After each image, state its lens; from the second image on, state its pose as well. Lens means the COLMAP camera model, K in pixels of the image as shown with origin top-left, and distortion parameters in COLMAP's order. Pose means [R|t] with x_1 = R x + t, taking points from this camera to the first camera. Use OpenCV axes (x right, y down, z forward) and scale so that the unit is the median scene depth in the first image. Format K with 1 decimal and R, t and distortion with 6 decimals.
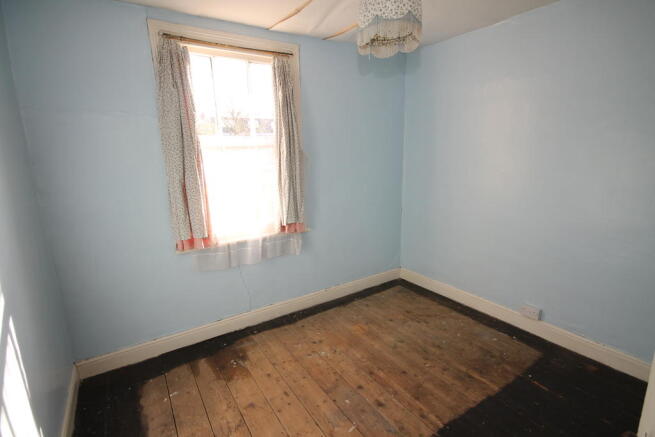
lens RADIAL K [[309.7, 0, 328.6], [0, 309.7, 218.2], [0, 0, 1]] dist [-0.000136, 0.000001]
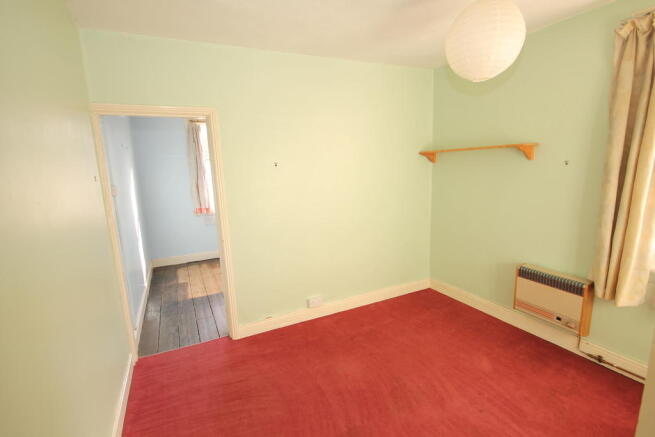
lens RADIAL K [[309.7, 0, 326.3], [0, 309.7, 221.9], [0, 0, 1]] dist [-0.000136, 0.000001]
pose [[0.992343, 0.009502, -0.123144, 0.762218], [-0.012510, 0.999641, -0.023679, 0.213985], [0.122874, 0.025038, 0.992106, -1.145434]]
